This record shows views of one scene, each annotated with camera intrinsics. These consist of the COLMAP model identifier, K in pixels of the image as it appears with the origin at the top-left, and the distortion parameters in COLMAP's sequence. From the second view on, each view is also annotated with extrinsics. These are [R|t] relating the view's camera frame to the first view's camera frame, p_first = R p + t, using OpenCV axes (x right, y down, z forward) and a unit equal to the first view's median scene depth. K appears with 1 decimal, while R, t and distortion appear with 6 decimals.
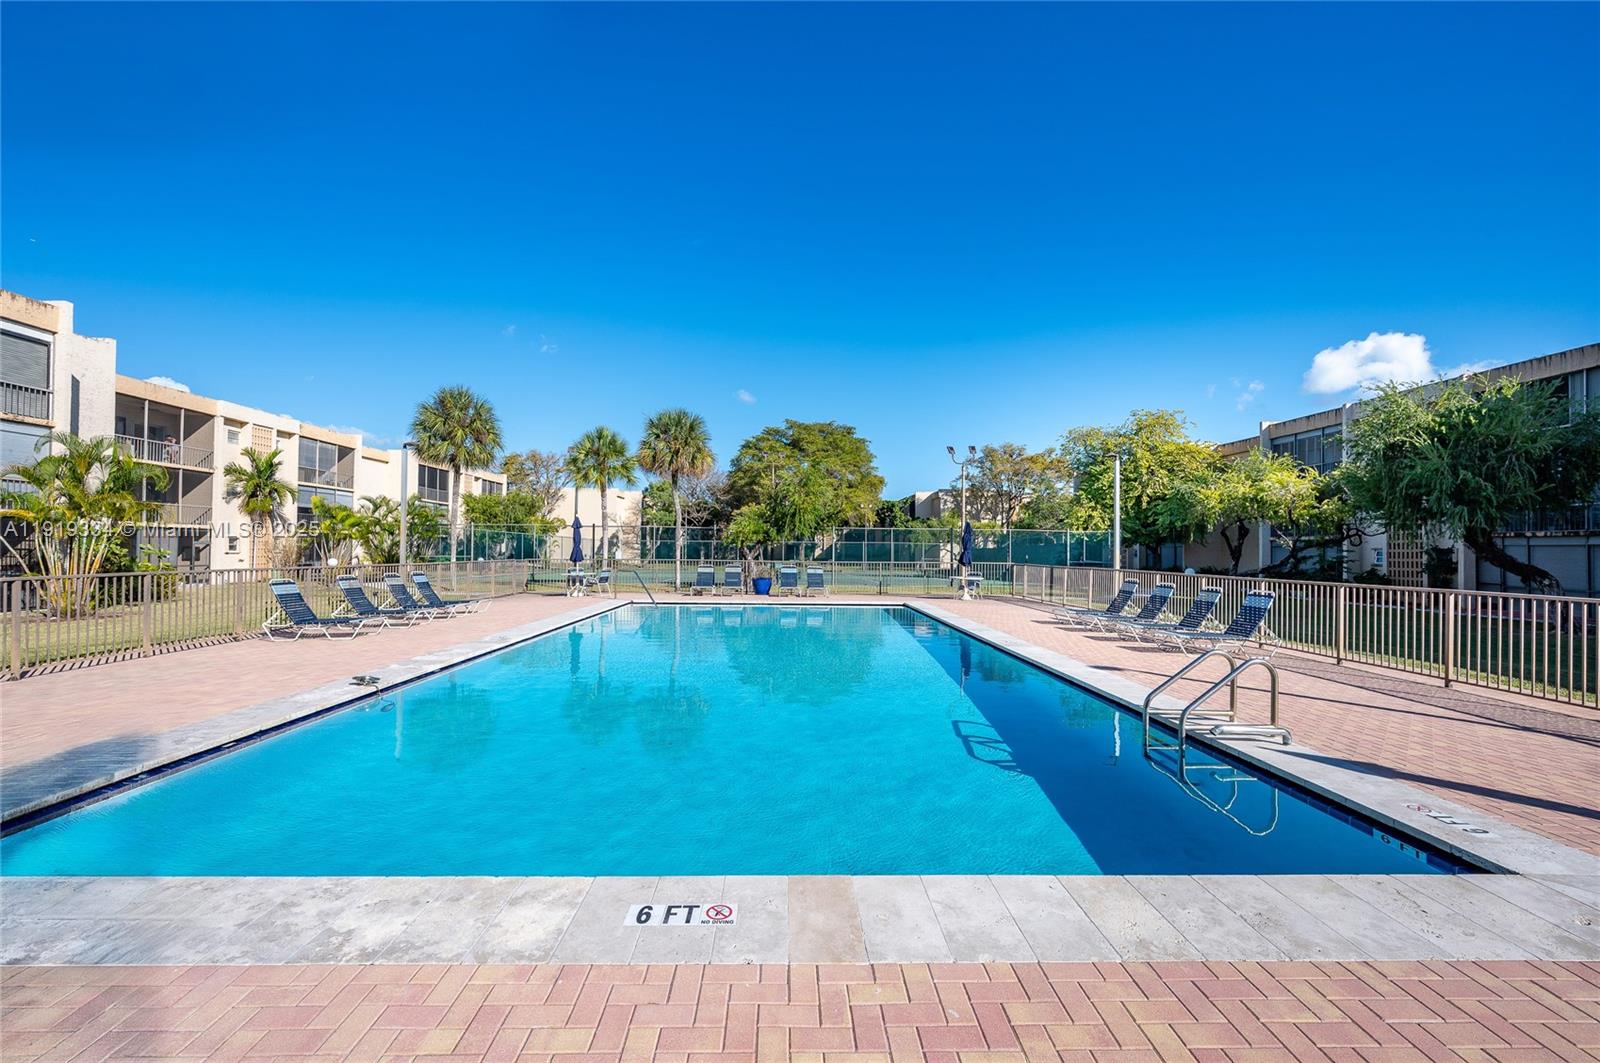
lens RADIAL K [[661.3, 0, 799.2], [0, 661.3, 539.7], [0, 0, 1]] dist [-0.000214, -0.000011]
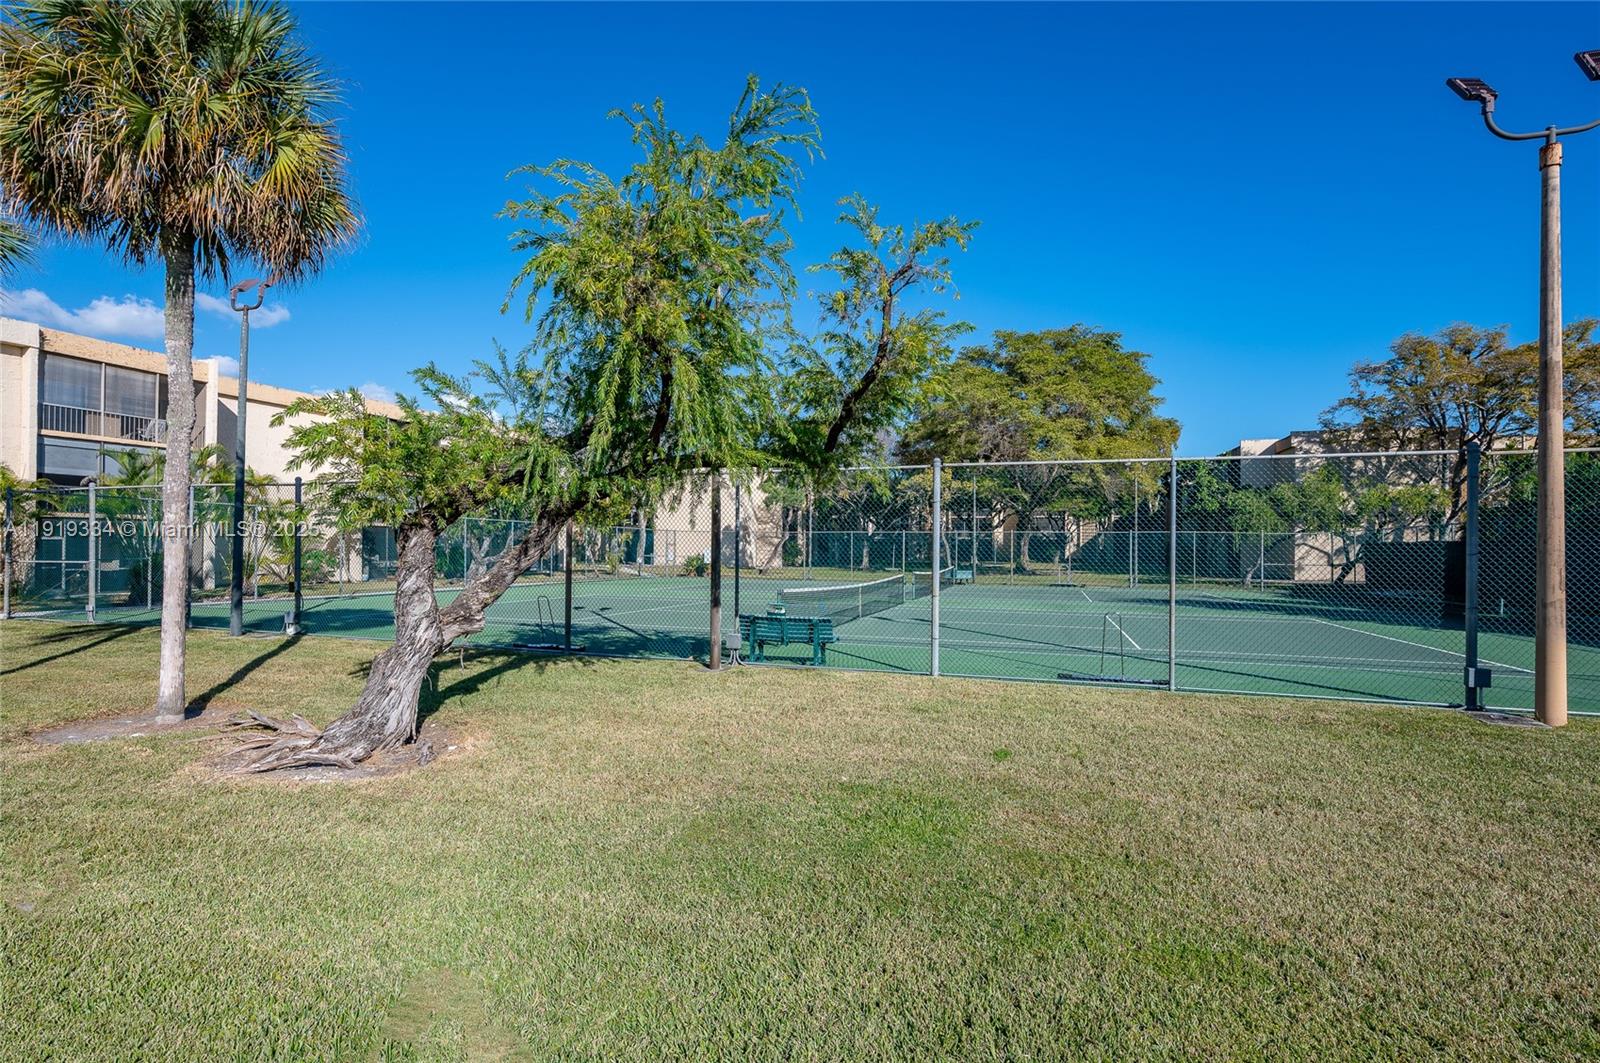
lens RADIAL K [[741.6, 0, 801.3], [0, 741.6, 529.0], [0, 0, 1]] dist [0.002536, 0.000409]
pose [[0.938519, -0.009540, -0.345094, 0.046535], [0.006795, 0.999935, -0.009162, 0.004637], [0.345159, 0.006254, 0.938523, 0.305747]]
